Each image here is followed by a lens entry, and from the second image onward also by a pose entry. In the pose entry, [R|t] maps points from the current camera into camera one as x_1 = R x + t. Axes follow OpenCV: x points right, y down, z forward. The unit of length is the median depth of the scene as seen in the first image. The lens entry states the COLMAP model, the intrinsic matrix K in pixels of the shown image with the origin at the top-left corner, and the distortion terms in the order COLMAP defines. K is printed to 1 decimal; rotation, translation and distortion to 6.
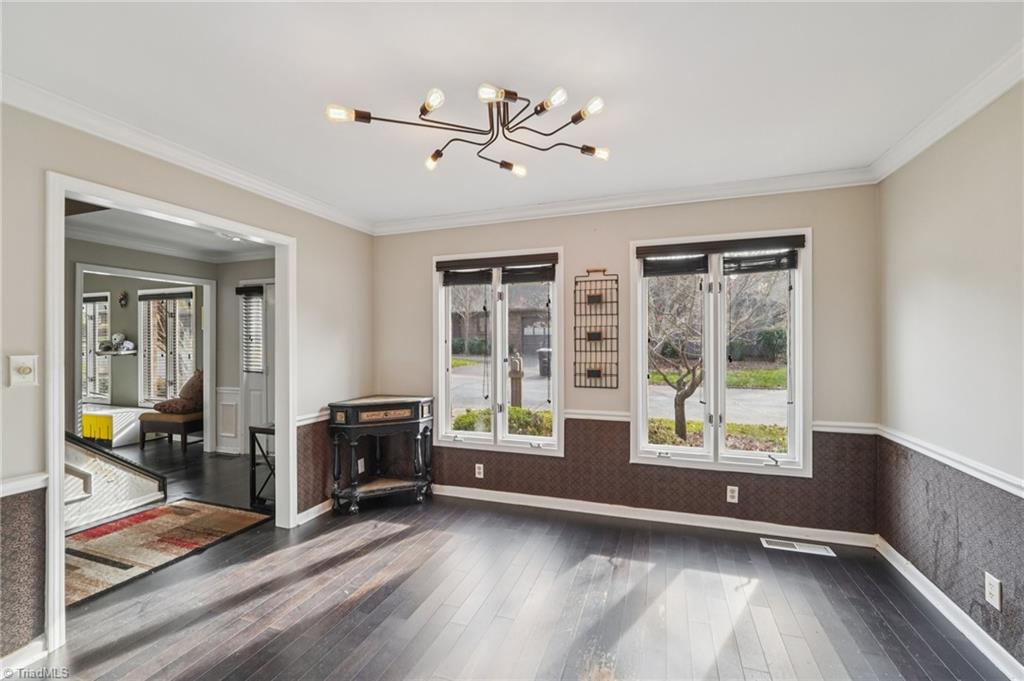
lens RADIAL K [[429.5, 0, 515.7], [0, 429.5, 337.9], [0, 0, 1]] dist [-0.013073, 0.003322]
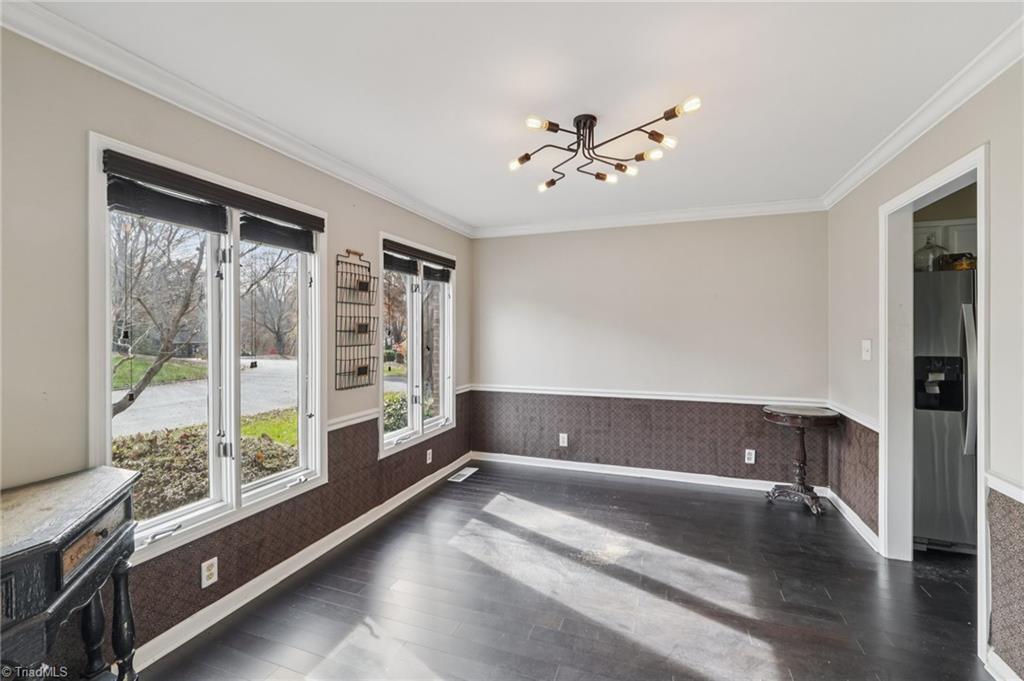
lens RADIAL K [[429.5, 0, 516.4], [0, 429.5, 334.4], [0, 0, 1]] dist [-0.013073, 0.003322]
pose [[0.019870, -0.001456, 0.999802, -0.680884], [-0.007541, 0.999970, 0.001606, 0.004589], [-0.999774, -0.007572, 0.019858, 0.663669]]
